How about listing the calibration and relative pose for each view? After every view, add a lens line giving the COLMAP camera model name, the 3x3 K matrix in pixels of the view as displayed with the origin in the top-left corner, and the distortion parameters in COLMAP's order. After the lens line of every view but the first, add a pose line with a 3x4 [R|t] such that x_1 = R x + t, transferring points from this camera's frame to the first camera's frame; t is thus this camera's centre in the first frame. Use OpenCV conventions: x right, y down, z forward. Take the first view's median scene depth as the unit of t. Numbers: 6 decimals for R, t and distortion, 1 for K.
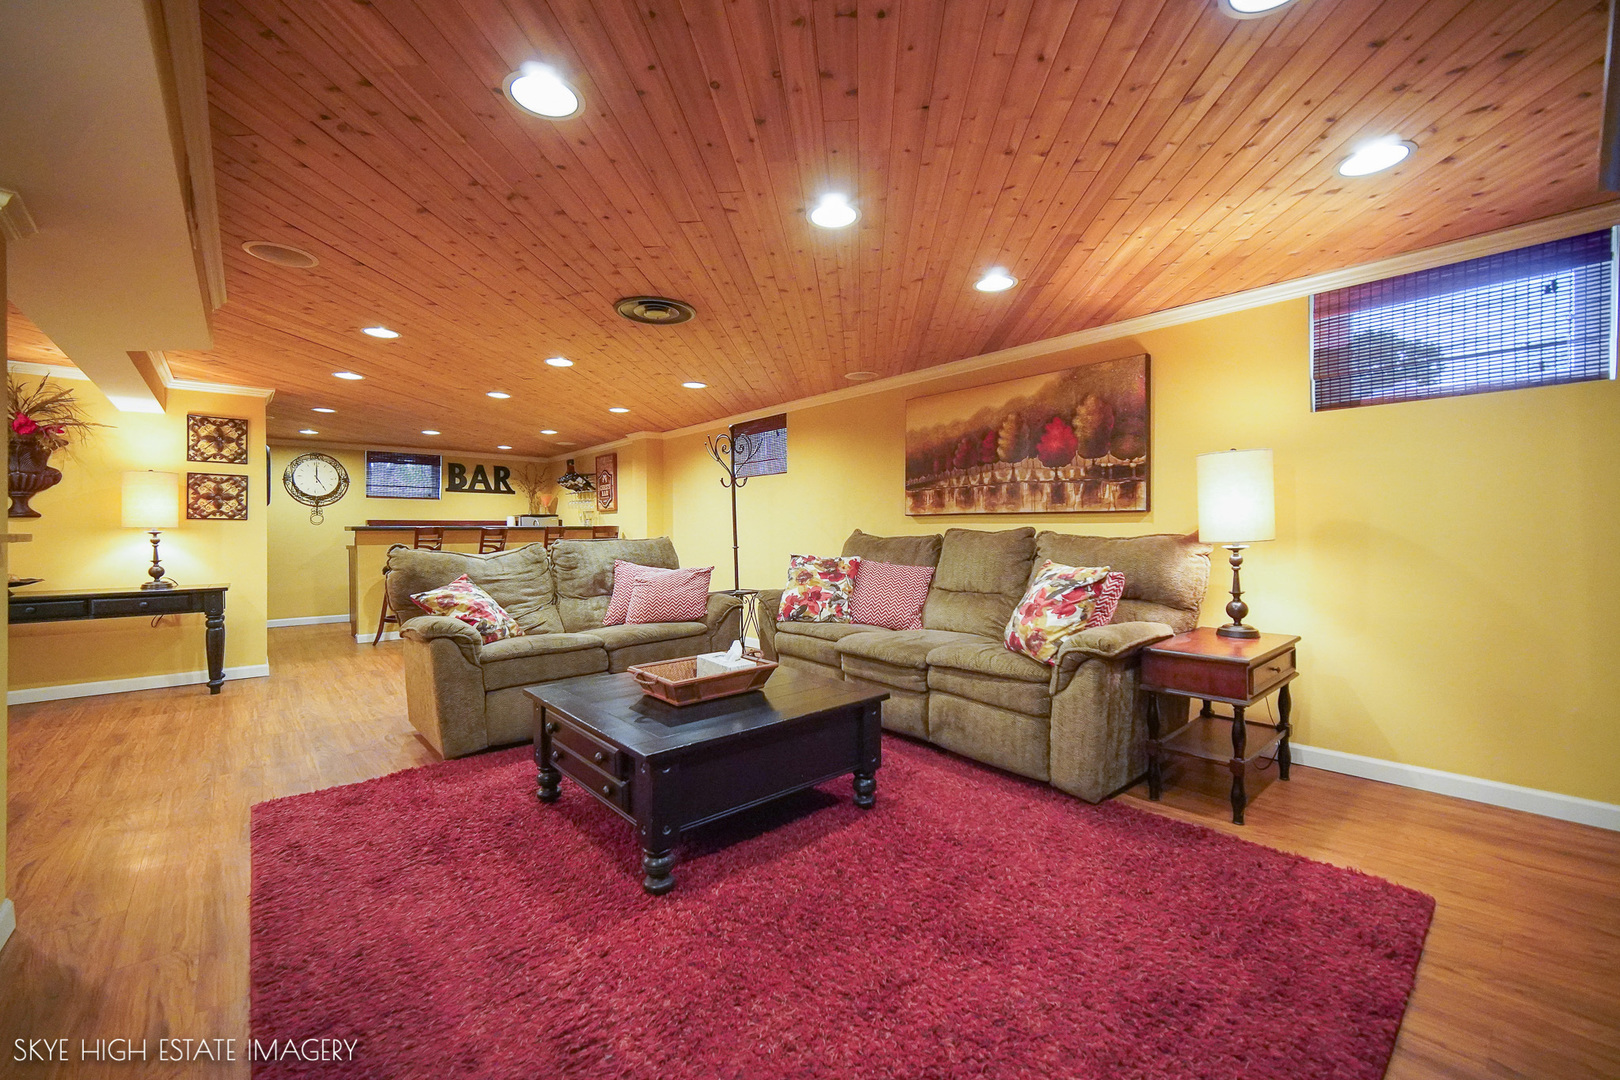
lens RADIAL K [[649.1, 0, 810.3], [0, 649.1, 528.1], [0, 0, 1]] dist [-0.000680, 0.000020]
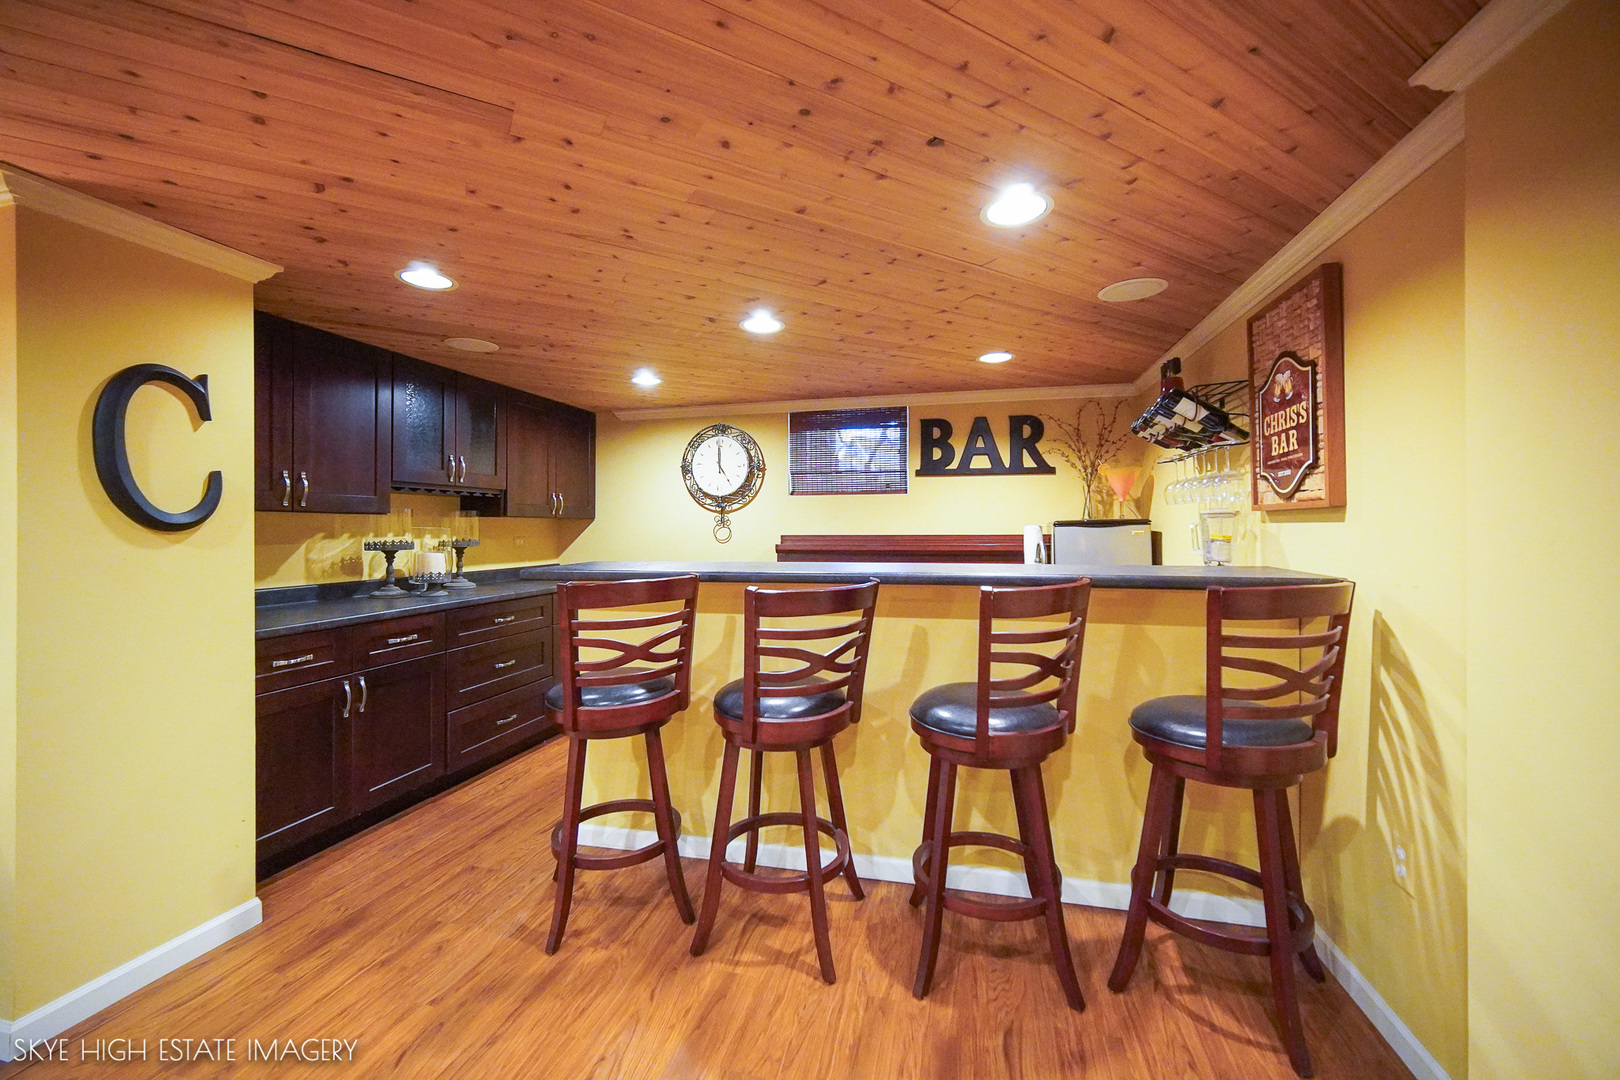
lens RADIAL K [[649.1, 0, 810.3], [0, 649.1, 528.1], [0, 0, 1]] dist [-0.000680, 0.000020]
pose [[0.571643, 0.004300, -0.820491, -0.195887], [0.006120, 0.999936, 0.009505, -0.021780], [0.820480, -0.010455, 0.571580, 0.642321]]
